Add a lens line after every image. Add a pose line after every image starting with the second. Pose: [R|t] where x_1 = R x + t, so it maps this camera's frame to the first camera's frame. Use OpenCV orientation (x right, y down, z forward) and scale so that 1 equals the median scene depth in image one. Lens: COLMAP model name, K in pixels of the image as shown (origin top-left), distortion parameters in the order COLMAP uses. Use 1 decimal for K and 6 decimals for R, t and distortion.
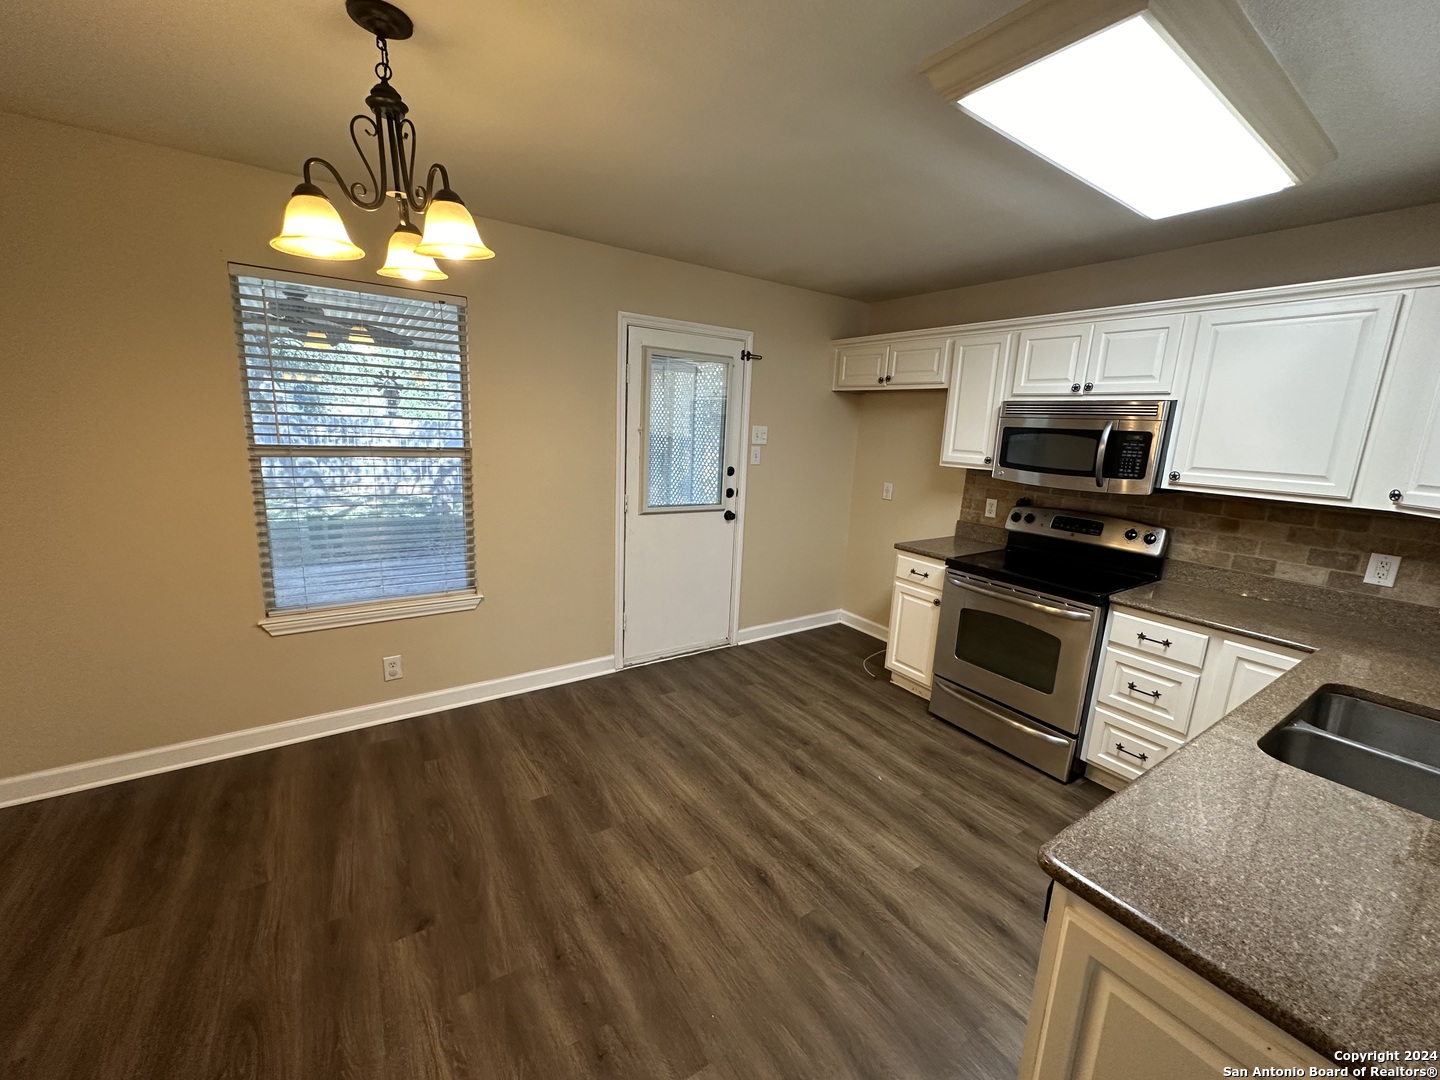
lens RADIAL K [[576.1, 0, 719.6], [0, 576.1, 542.0], [0, 0, 1]] dist [-0.000480, -0.000389]
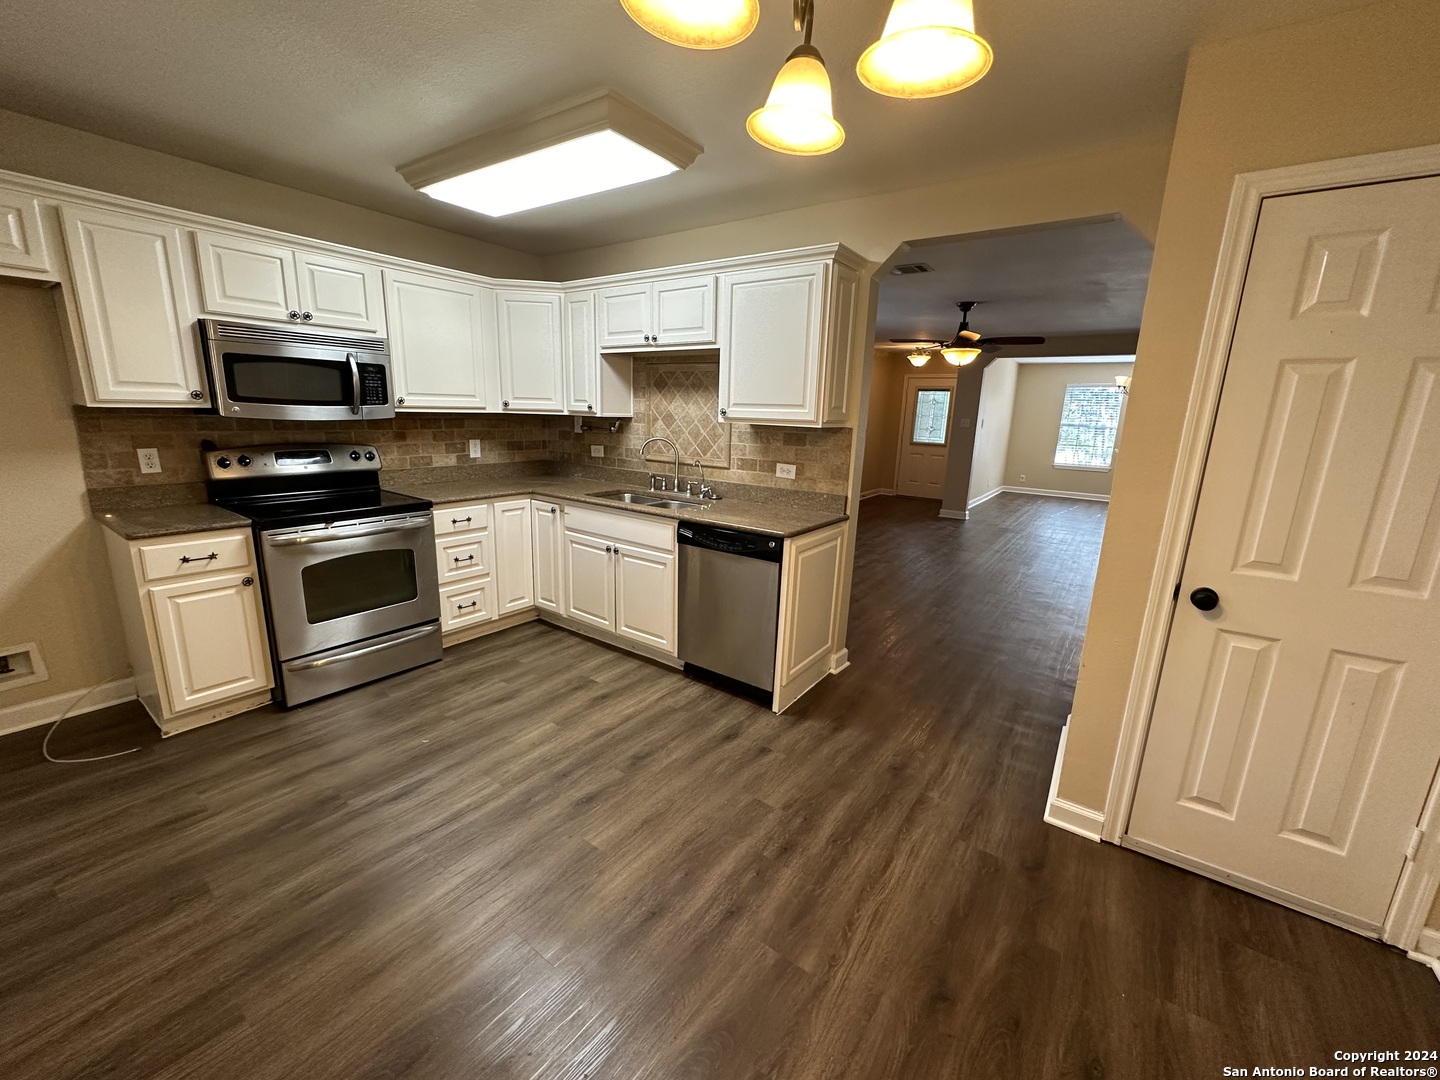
lens RADIAL K [[576.1, 0, 719.6], [0, 576.1, 542.0], [0, 0, 1]] dist [-0.000480, -0.000389]
pose [[-0.343800, -0.267124, 0.900248, -0.691910], [0.144321, 0.932266, 0.331739, -0.146085], [-0.927886, 0.243976, -0.281962, 0.791901]]
